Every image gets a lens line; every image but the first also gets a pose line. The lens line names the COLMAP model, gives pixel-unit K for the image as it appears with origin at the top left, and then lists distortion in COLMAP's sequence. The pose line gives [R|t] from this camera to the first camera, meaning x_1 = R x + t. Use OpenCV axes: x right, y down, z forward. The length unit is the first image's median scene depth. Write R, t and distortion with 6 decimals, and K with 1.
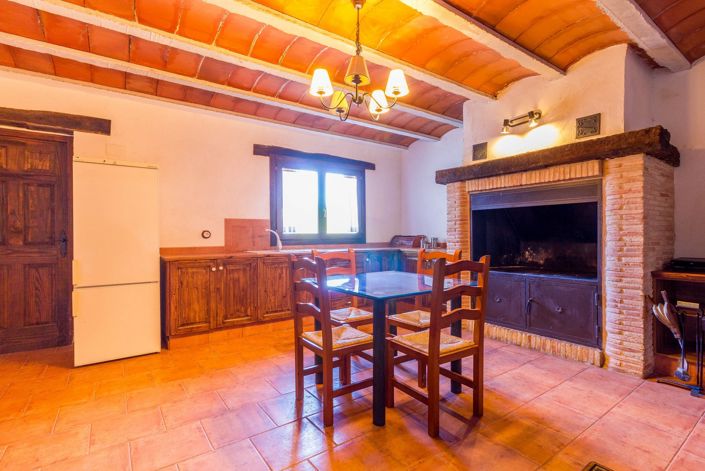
lens RADIAL K [[337.9, 0, 356.2], [0, 337.9, 238.4], [0, 0, 1]] dist [0.001605, 0.000957]
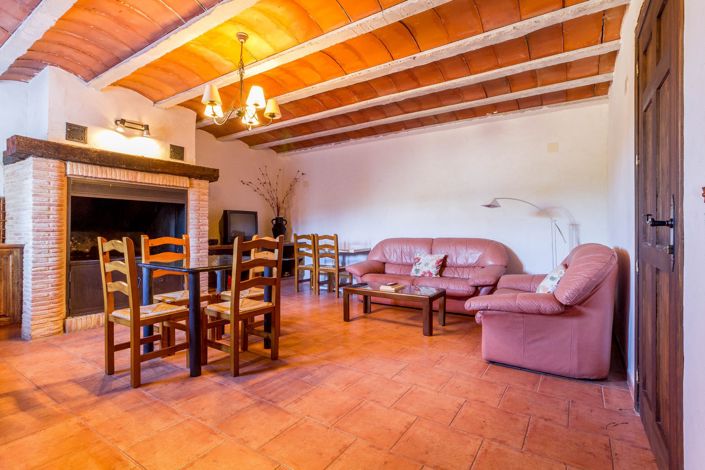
lens RADIAL K [[337.9, 0, 356.2], [0, 337.9, 237.9], [0, 0, 1]] dist [0.001605, 0.000957]
pose [[-0.358506, -0.016635, 0.933379, -0.992451], [0.010808, 0.999700, 0.021969, 0.022230], [-0.933465, 0.017963, -0.358219, 0.790246]]
